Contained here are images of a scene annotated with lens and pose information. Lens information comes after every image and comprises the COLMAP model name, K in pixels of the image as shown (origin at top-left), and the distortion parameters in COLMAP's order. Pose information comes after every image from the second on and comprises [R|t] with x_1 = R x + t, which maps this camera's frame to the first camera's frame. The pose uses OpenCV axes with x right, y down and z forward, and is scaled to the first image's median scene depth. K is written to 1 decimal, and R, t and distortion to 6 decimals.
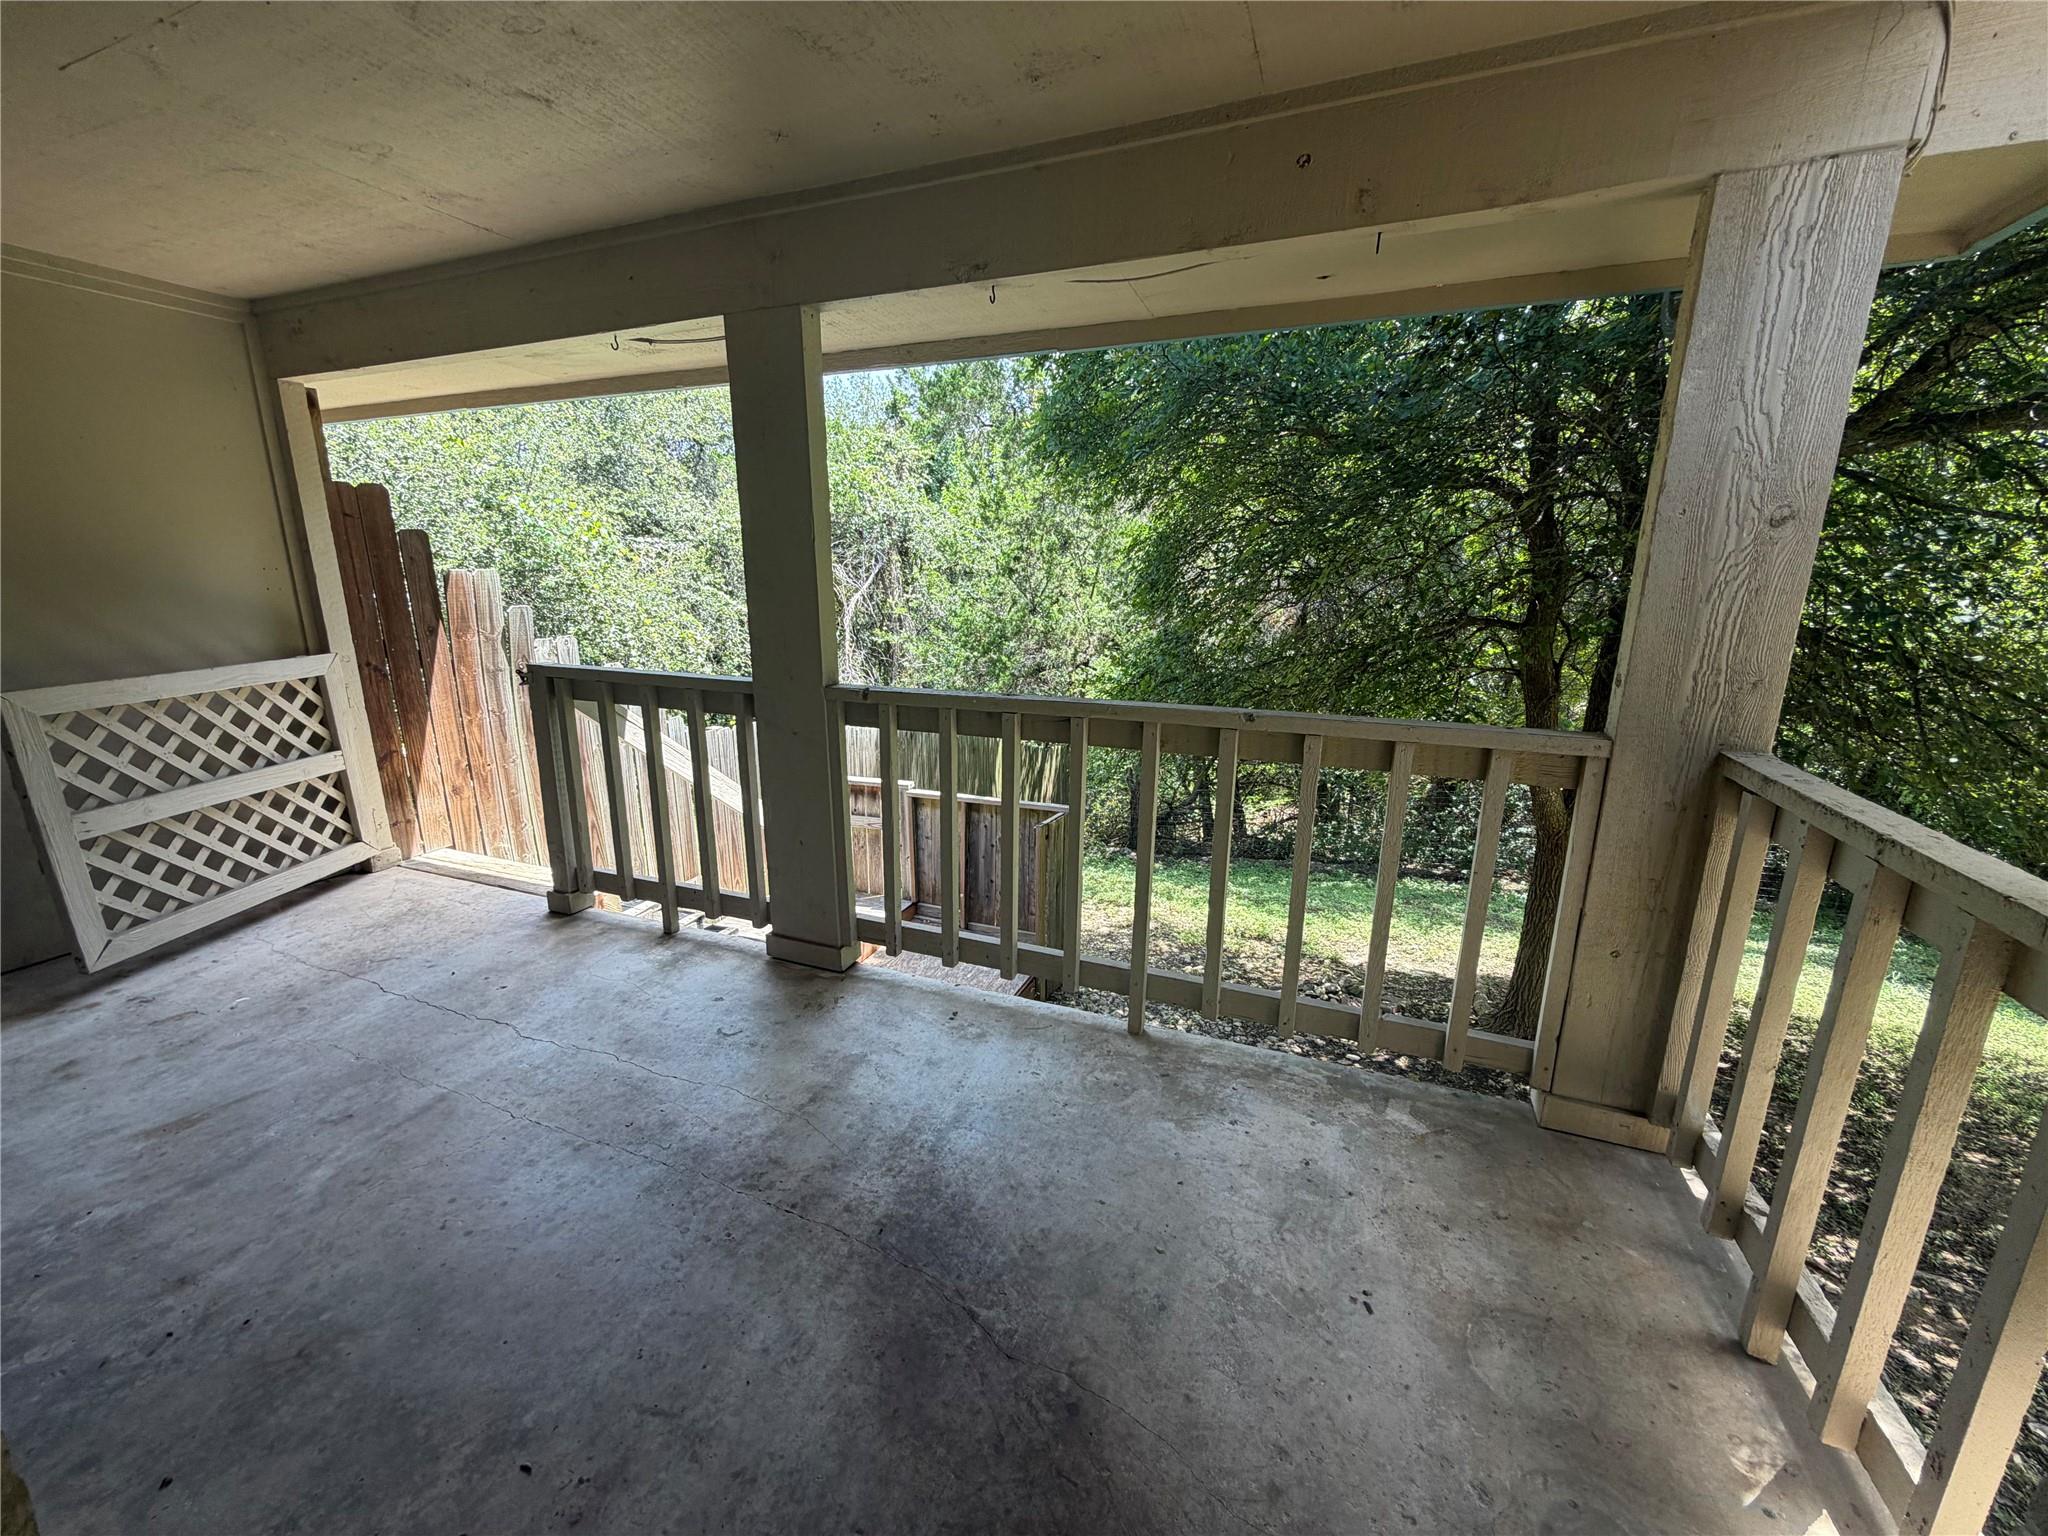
lens RADIAL K [[819.0, 0, 1019.0], [0, 819.0, 779.5], [0, 0, 1]] dist [0.002169, 0.000257]
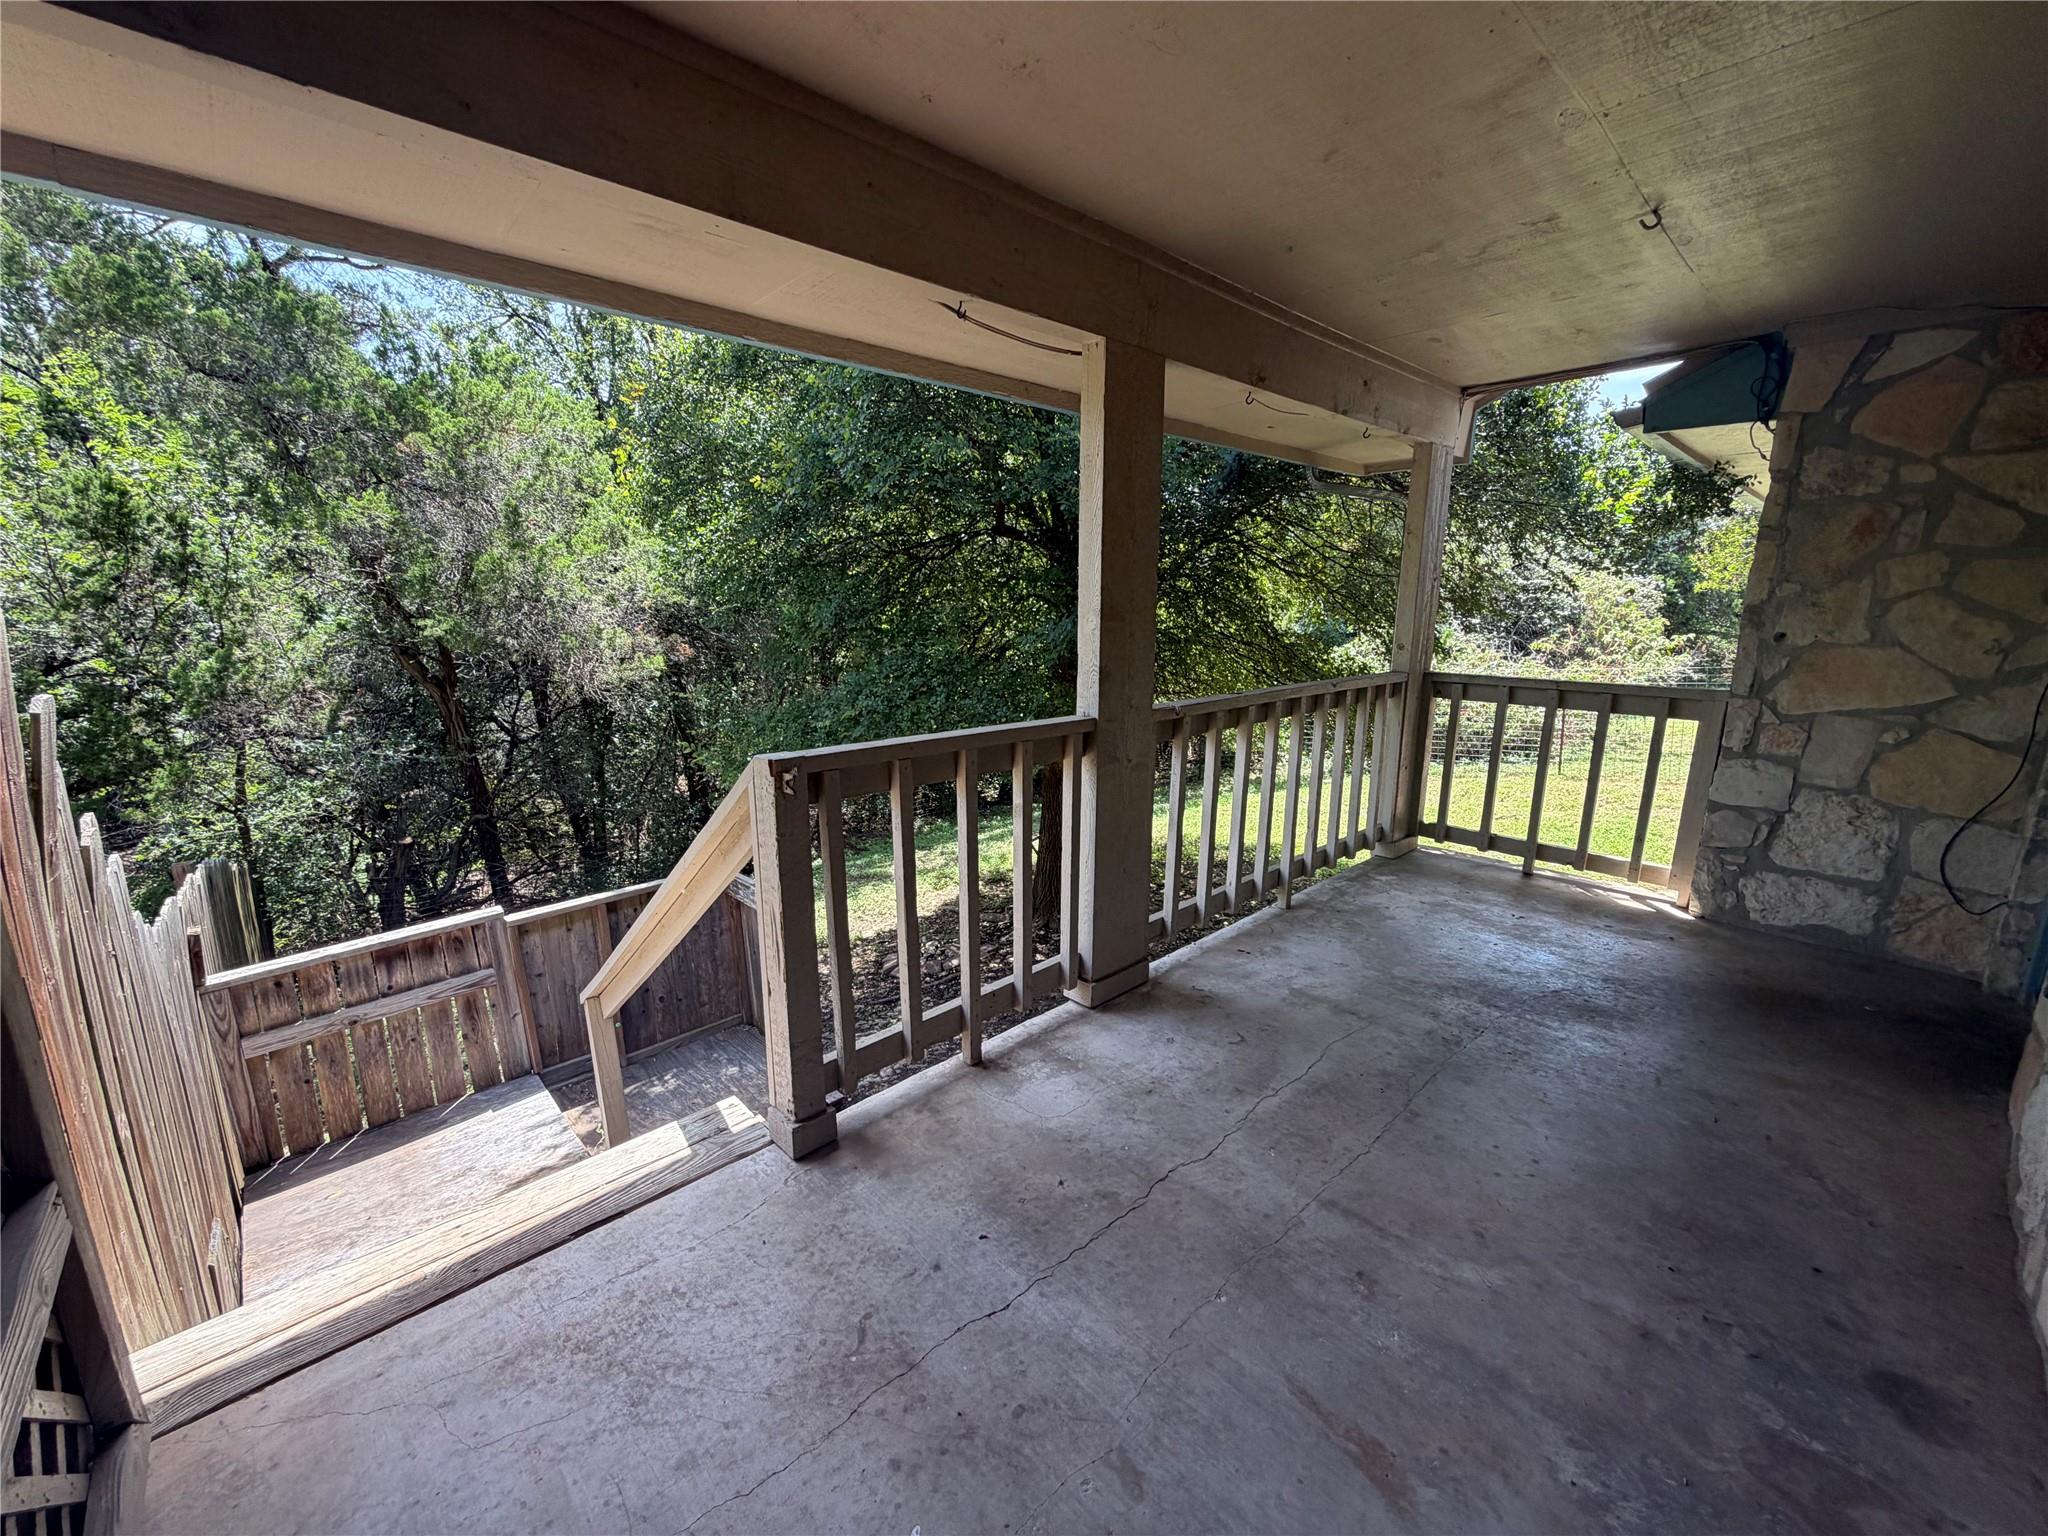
lens RADIAL K [[819.0, 0, 1021.1], [0, 819.0, 768.5], [0, 0, 1]] dist [0.002169, 0.000257]
pose [[0.409476, -0.189440, 0.892436, -1.358429], [0.209769, 0.971545, 0.109985, -0.207002], [-0.887877, 0.142169, 0.437563, 0.743941]]
